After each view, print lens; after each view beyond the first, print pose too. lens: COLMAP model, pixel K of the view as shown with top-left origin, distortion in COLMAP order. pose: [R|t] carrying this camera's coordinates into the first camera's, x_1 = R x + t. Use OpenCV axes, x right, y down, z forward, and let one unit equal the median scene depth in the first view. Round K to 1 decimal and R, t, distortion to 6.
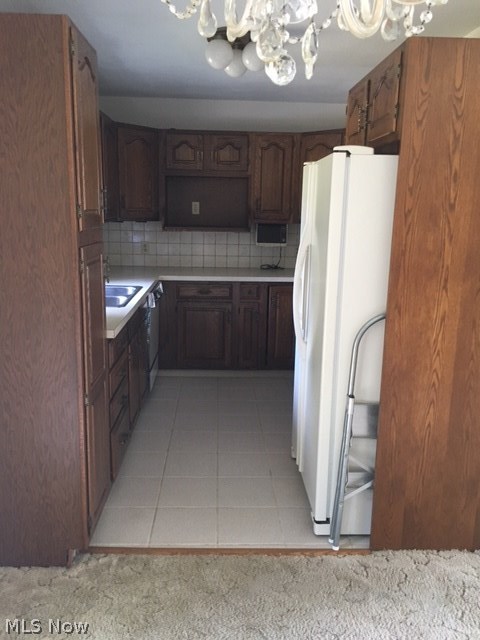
lens RADIAL K [[547.6, 0, 240.0], [0, 547.6, 320.0], [0, 0, 1]] dist [0.074801, -0.102877]
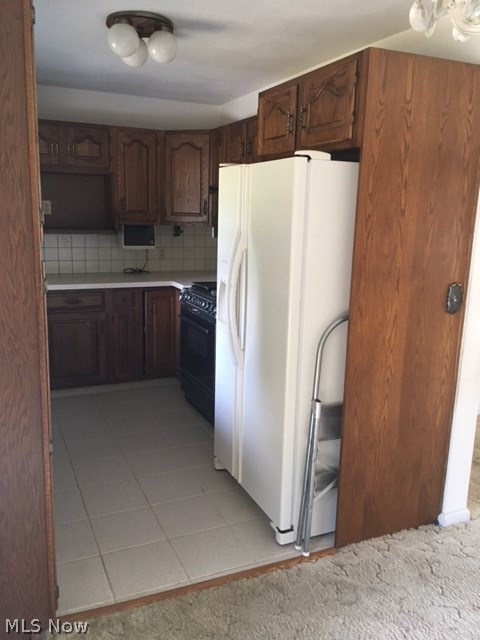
lens RADIAL K [[547.6, 0, 240.0], [0, 547.6, 320.0], [0, 0, 1]] dist [0.074801, -0.102877]
pose [[0.926057, -0.071045, 0.370637, -0.289552], [0.069506, 0.997428, 0.017525, -0.035234], [-0.370929, 0.009532, 0.928612, 0.120850]]
